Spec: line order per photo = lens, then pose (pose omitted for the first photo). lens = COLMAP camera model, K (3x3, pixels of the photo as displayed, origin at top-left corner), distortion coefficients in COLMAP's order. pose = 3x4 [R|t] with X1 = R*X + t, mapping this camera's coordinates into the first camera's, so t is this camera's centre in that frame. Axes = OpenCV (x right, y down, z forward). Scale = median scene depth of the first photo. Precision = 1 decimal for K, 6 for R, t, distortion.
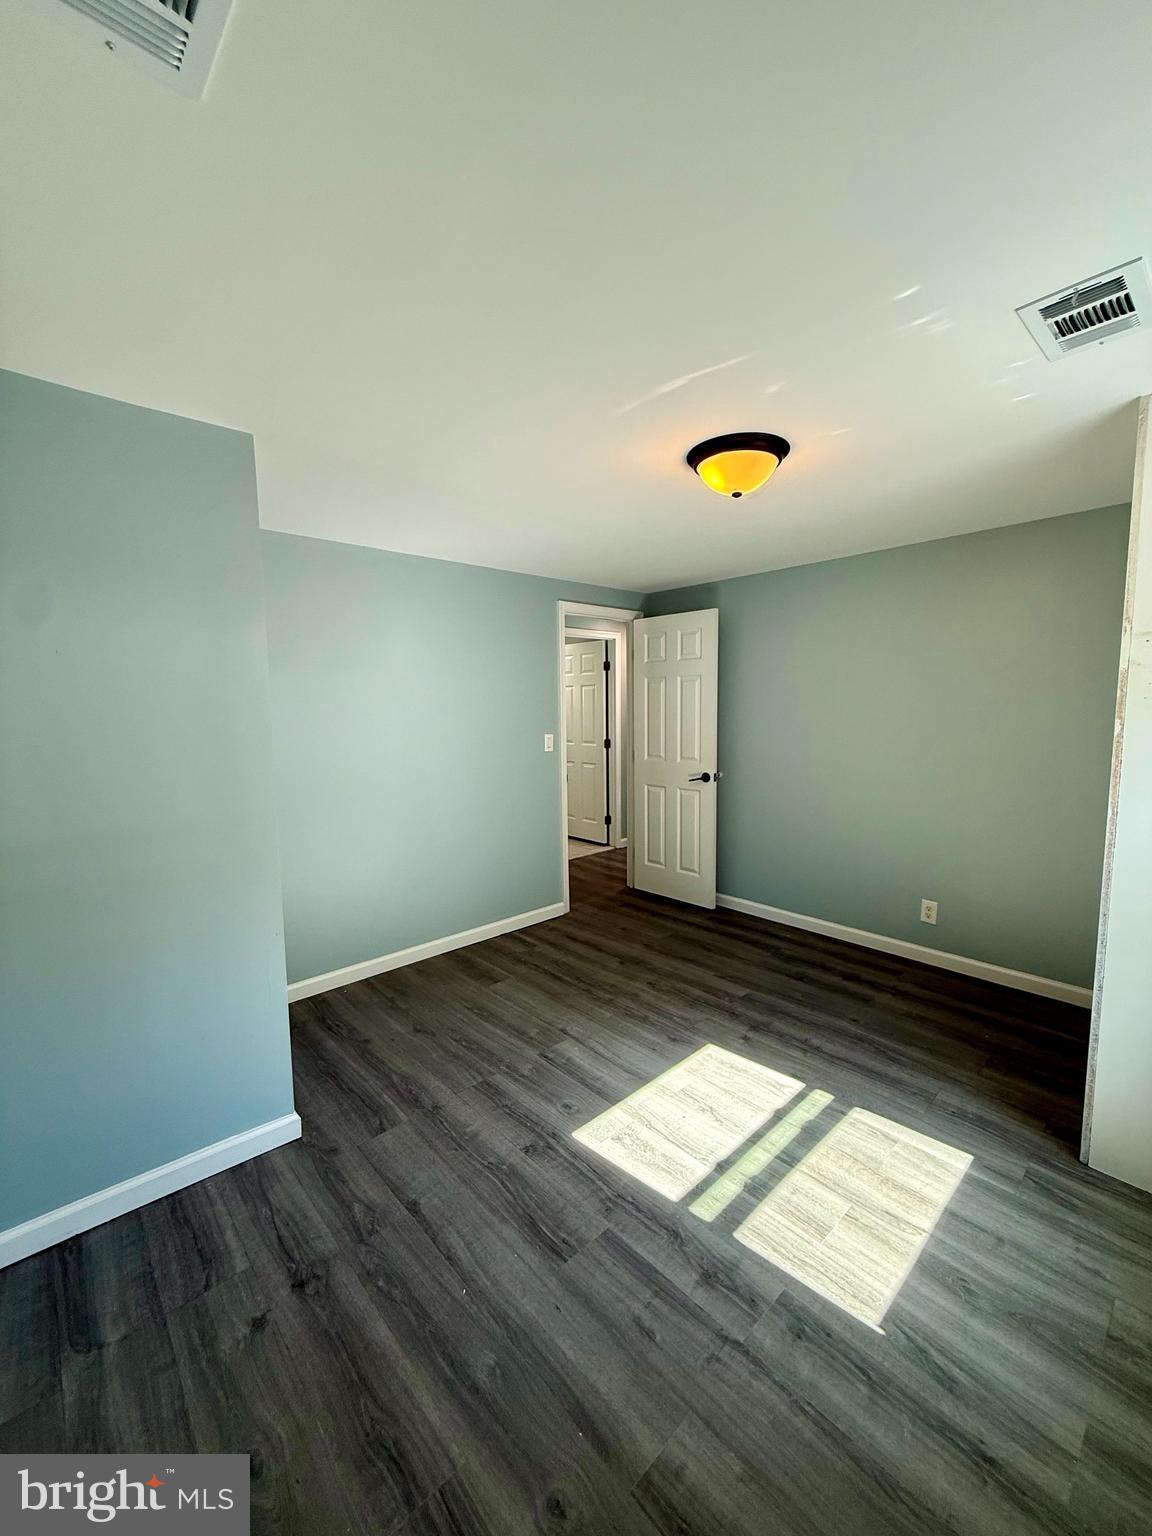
lens RADIAL K [[609.2, 0, 576.3], [0, 609.2, 758.8], [0, 0, 1]] dist [-0.002310, 0.000086]
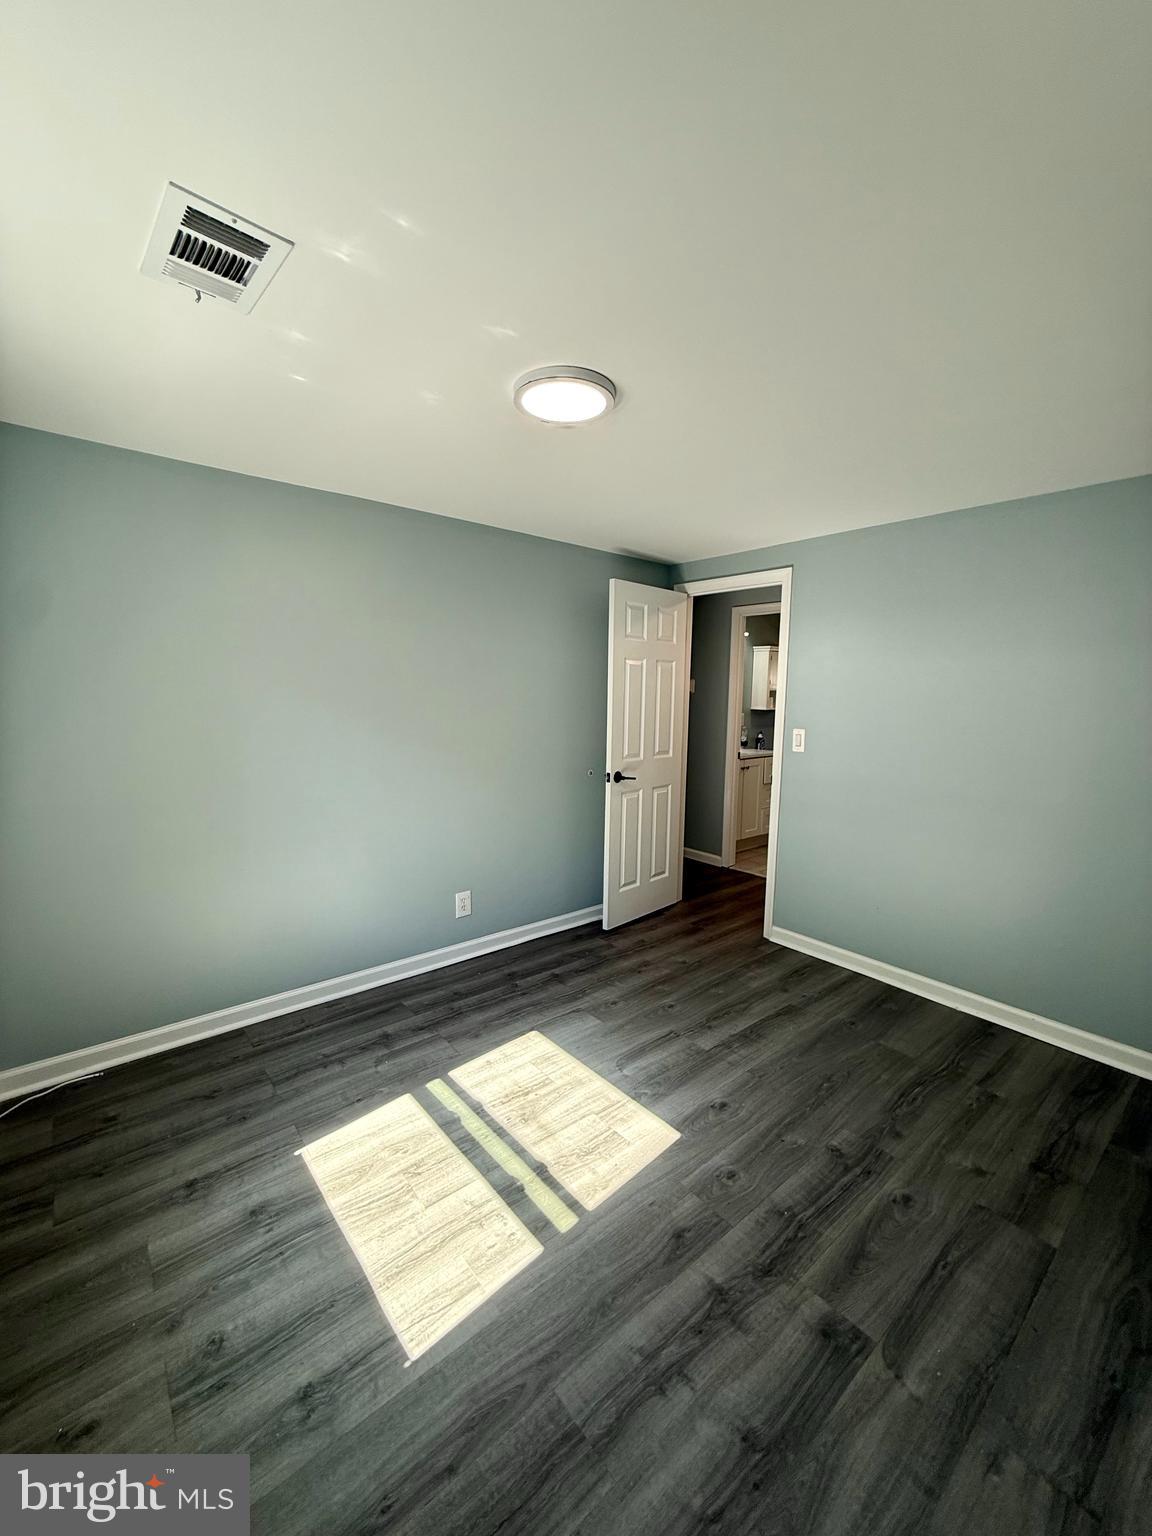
lens RADIAL K [[609.2, 0, 576.3], [0, 609.2, 758.8], [0, 0, 1]] dist [-0.002310, 0.000086]
pose [[-0.008080, 0.135669, -0.990721, 1.134364], [-0.112717, 0.984316, 0.135711, -0.115022], [0.993594, 0.112768, 0.007338, 0.996778]]
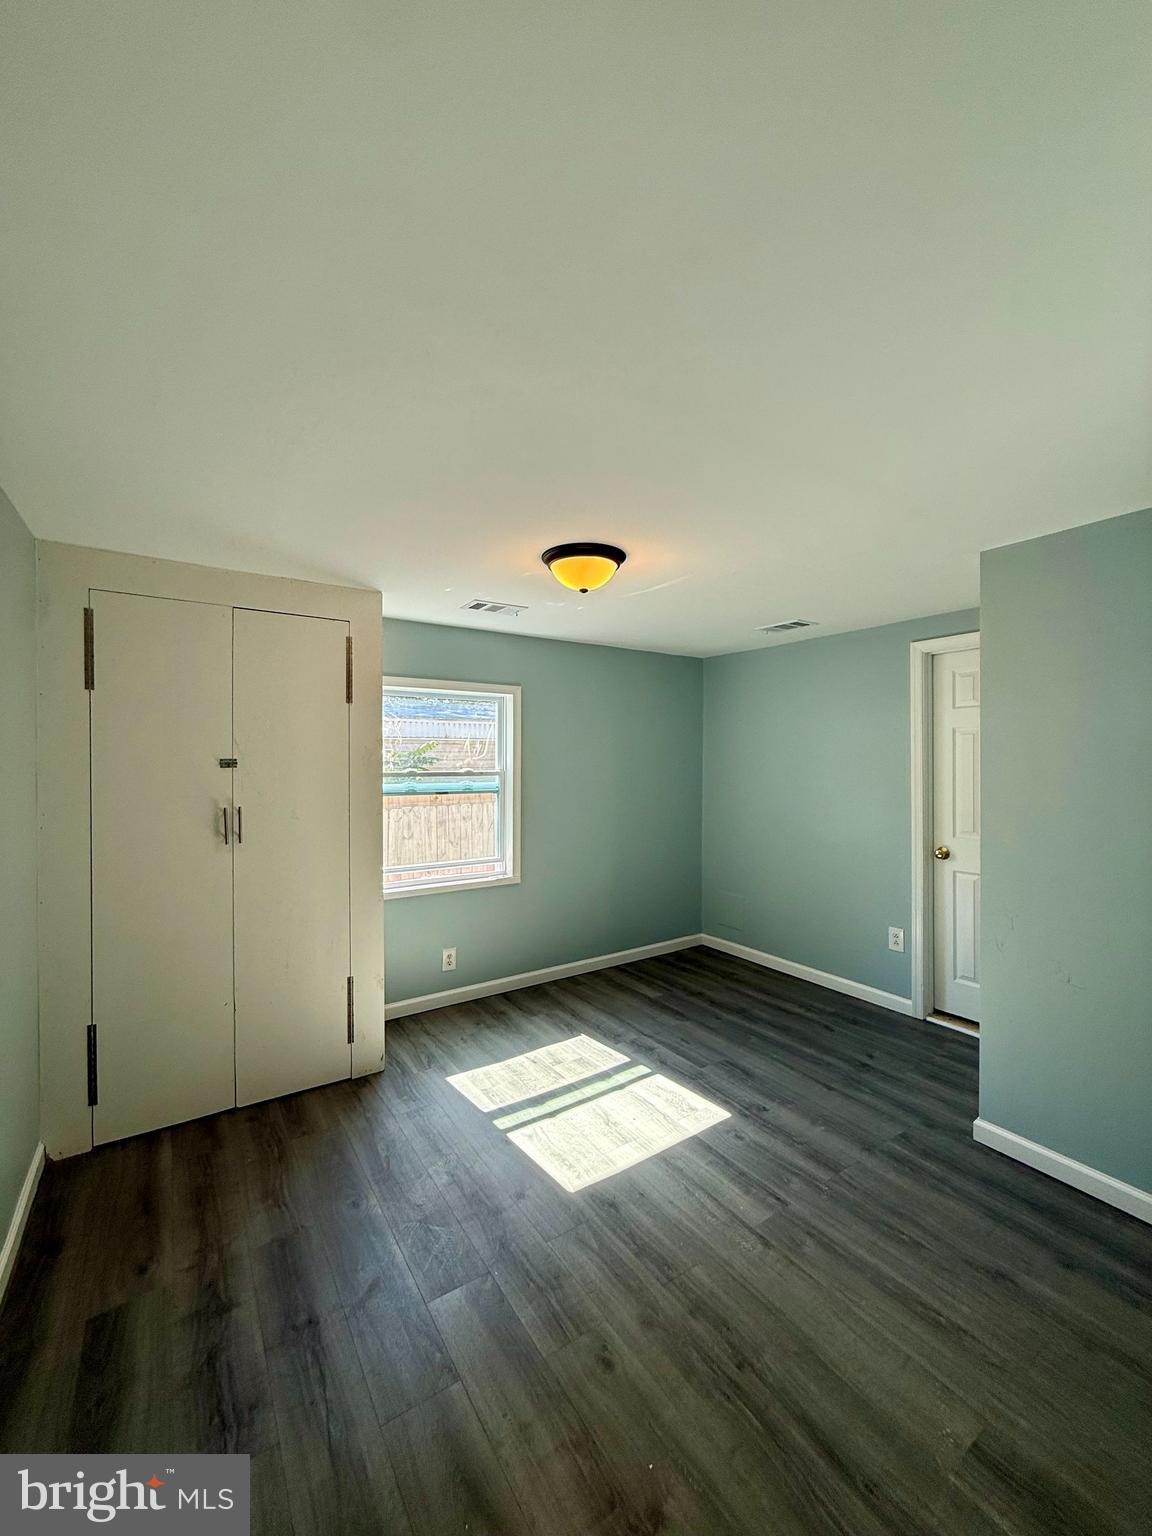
lens RADIAL K [[615.1, 0, 576.0], [0, 615.1, 768.0], [0, 0, 1]] dist [-0.000674, -0.002341]
pose [[-0.988283, 0.013196, 0.152058, 0.099927], [0.028708, 0.994546, 0.100274, -0.205641], [-0.149906, 0.103464, -0.983272, 2.128268]]
